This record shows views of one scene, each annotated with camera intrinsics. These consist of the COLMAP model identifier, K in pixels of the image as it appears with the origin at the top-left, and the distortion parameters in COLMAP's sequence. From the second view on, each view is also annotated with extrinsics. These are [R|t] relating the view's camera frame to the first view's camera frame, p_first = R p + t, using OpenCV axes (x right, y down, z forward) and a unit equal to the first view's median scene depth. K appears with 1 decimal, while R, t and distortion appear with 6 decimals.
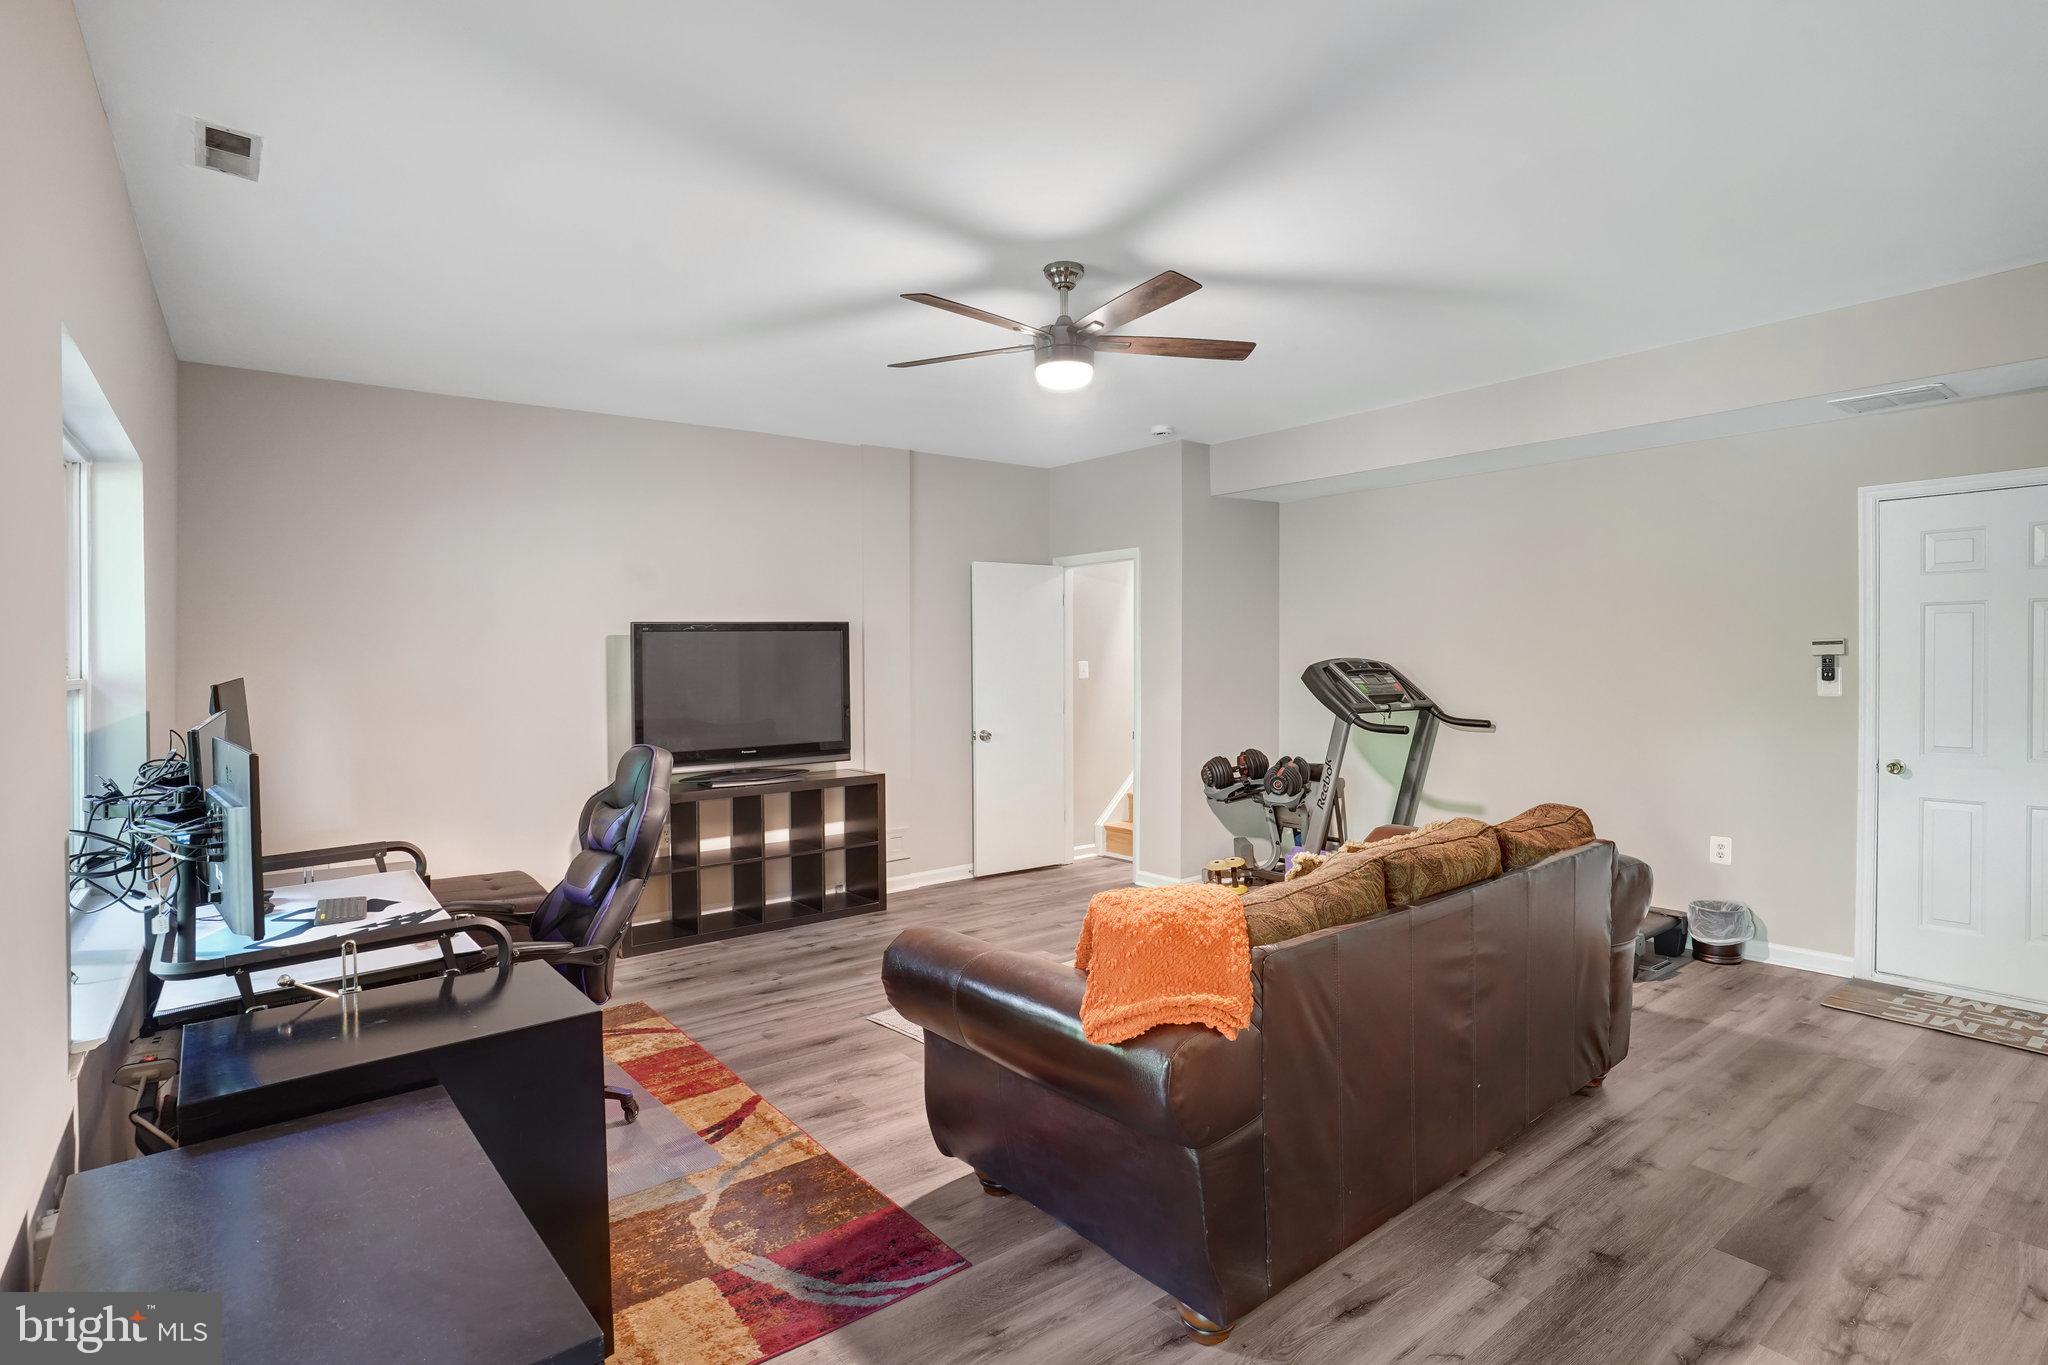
lens RADIAL K [[1041.4, 0, 1017.1], [0, 1041.4, 668.1], [0, 0, 1]] dist [-0.069786, 0.031400]
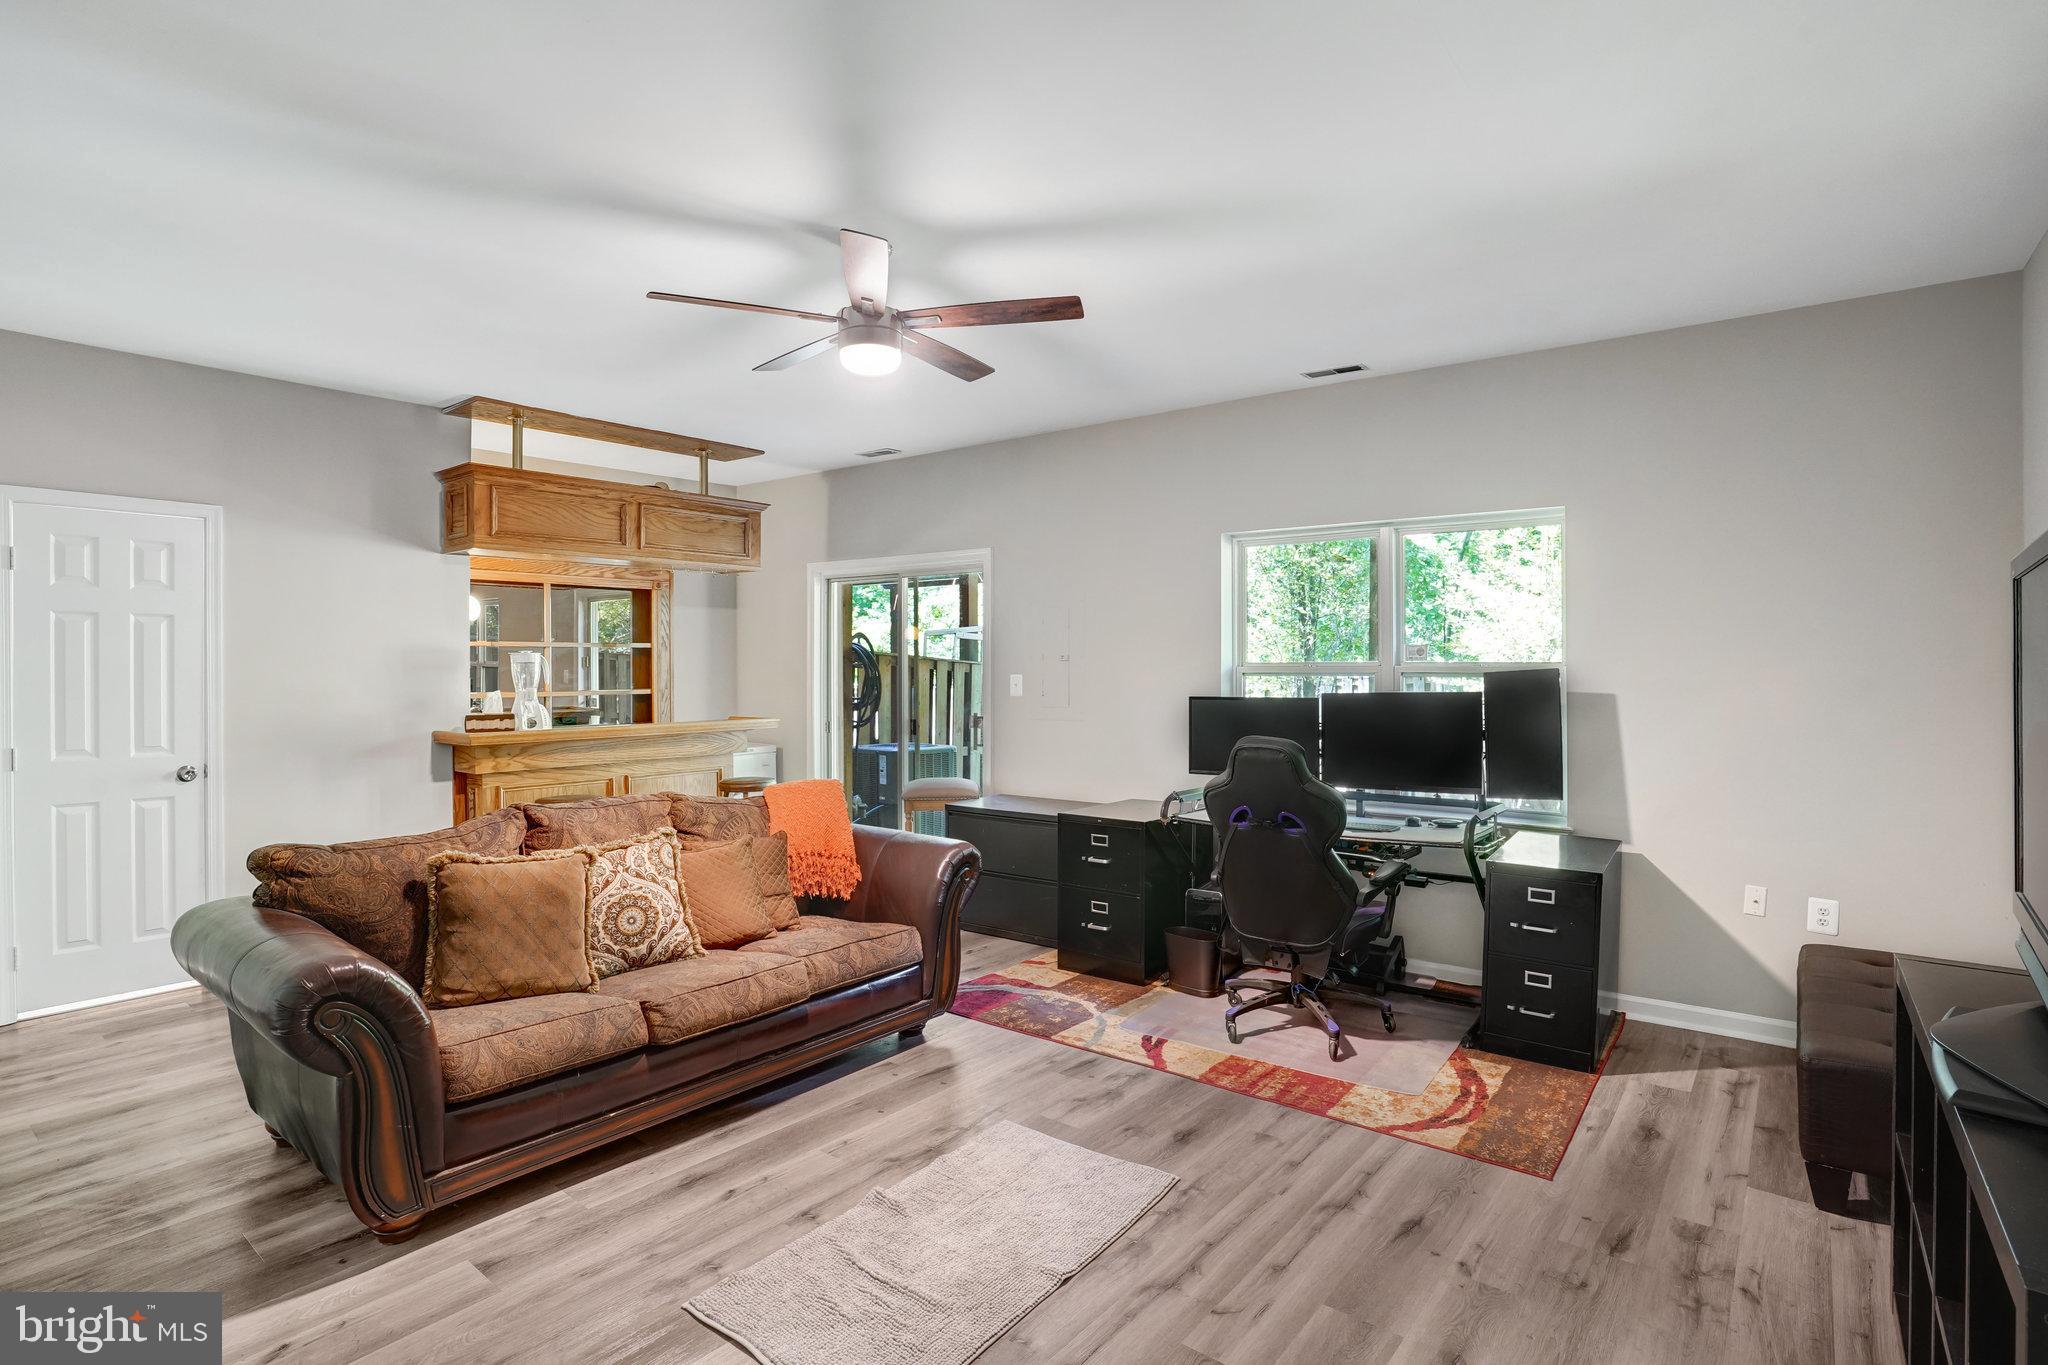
lens RADIAL K [[1041.4, 0, 1017.1], [0, 1041.4, 668.1], [0, 0, 1]] dist [-0.069786, 0.031400]
pose [[-0.971697, 0.003144, -0.236208, 0.129354], [0.001852, 0.999982, 0.005692, -0.004140], [0.236222, 0.005093, -0.971686, 1.786180]]
